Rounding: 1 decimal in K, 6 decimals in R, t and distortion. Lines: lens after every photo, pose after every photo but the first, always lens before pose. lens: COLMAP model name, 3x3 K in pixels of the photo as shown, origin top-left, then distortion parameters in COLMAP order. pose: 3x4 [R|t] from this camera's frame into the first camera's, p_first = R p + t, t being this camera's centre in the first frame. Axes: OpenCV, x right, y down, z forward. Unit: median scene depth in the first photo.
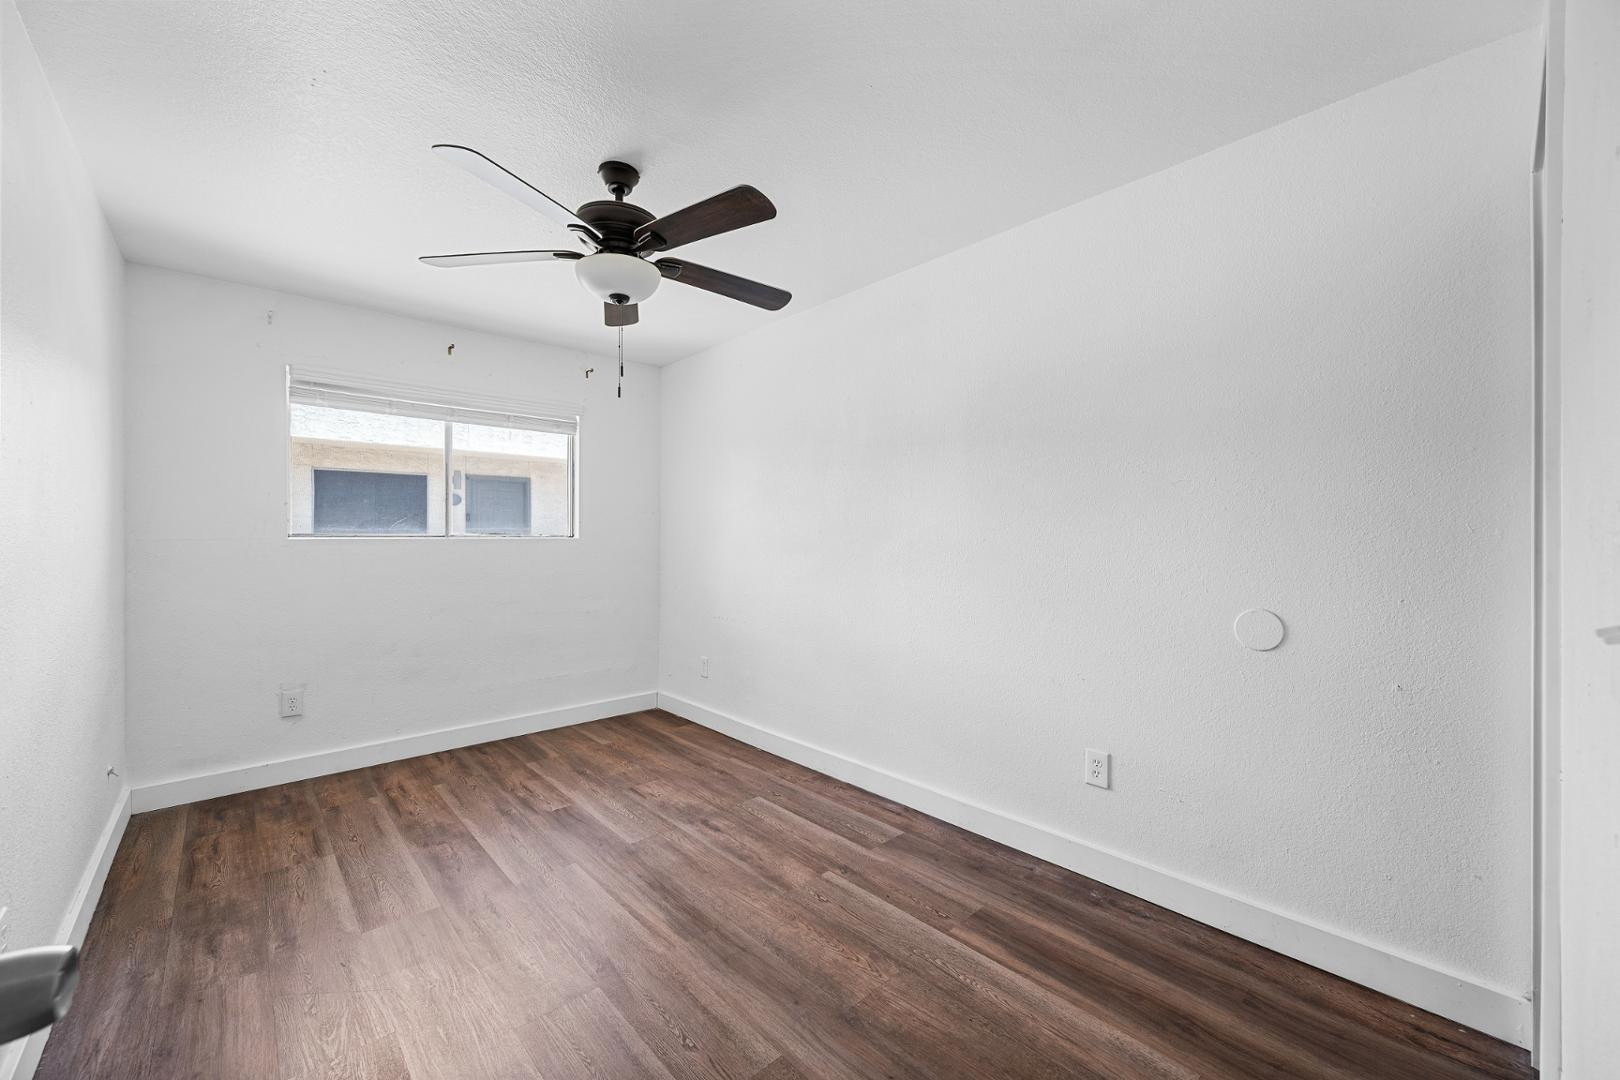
lens RADIAL K [[639.5, 0, 804.6], [0, 639.5, 534.2], [0, 0, 1]] dist [-0.006320, 0.000011]
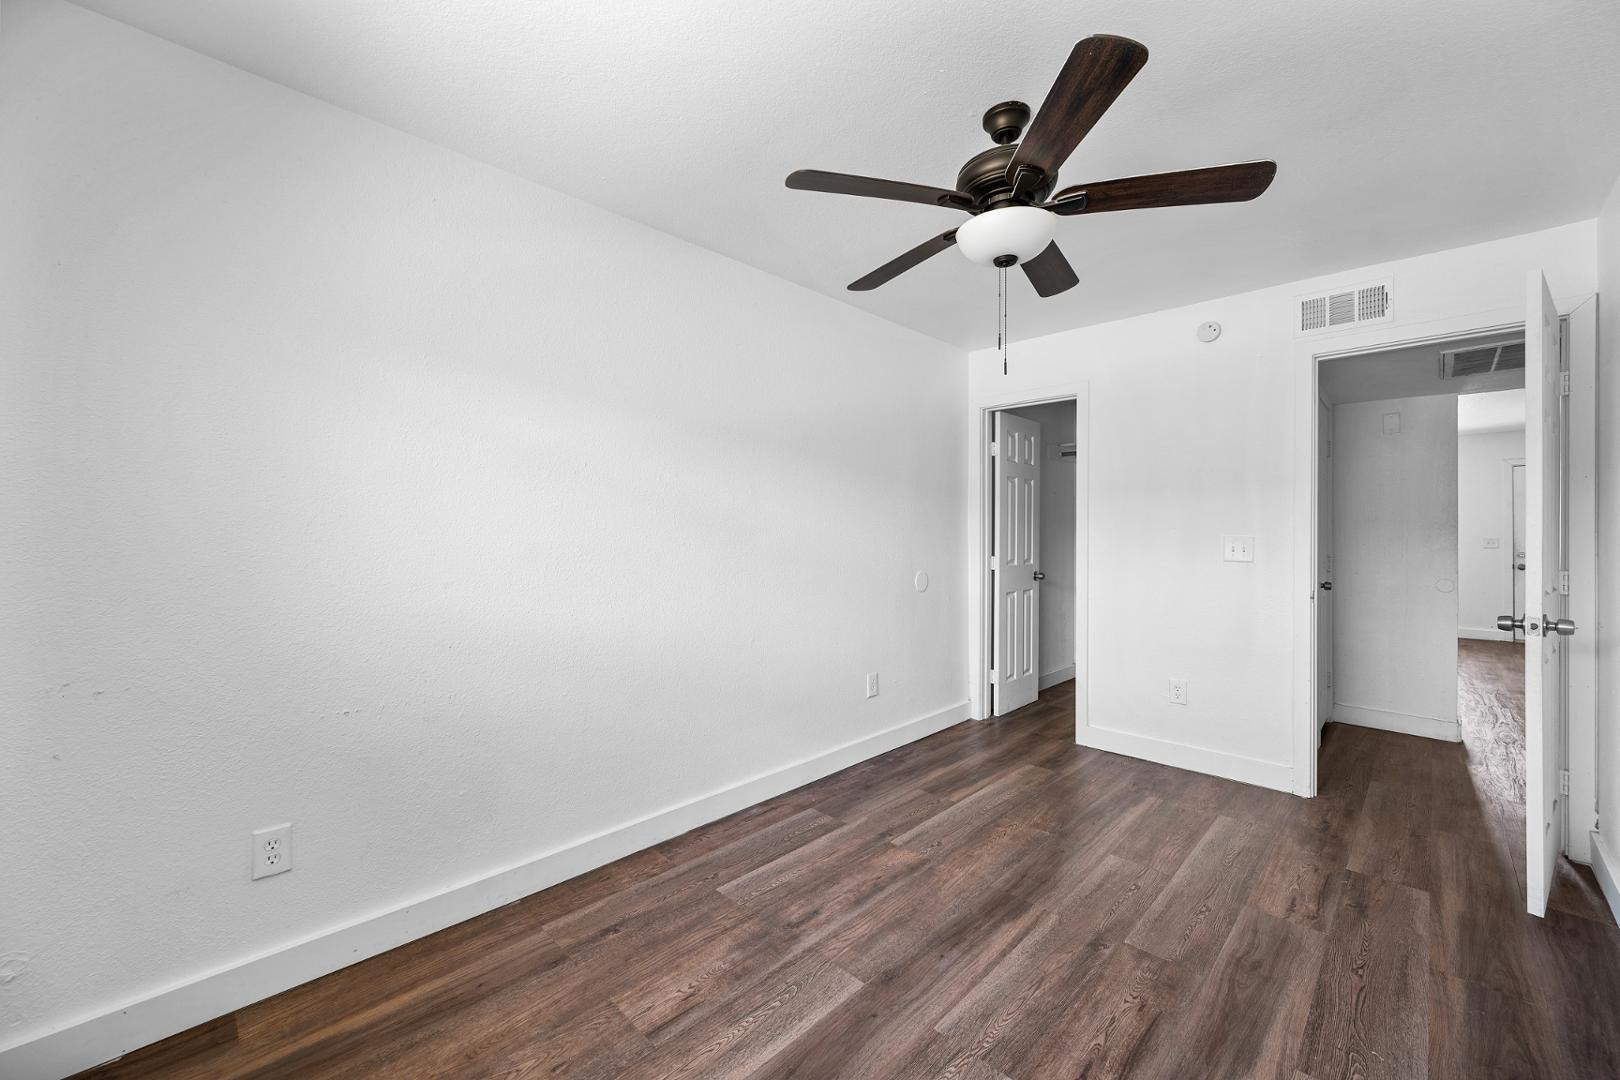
lens RADIAL K [[639.5, 0, 809.2], [0, 639.5, 533.7], [0, 0, 1]] dist [-0.006320, 0.000011]
pose [[-0.057808, -0.000788, 0.998327, -0.959553], [-0.001503, 0.999999, 0.000702, 0.000291], [-0.998327, -0.001460, -0.057809, 1.106019]]
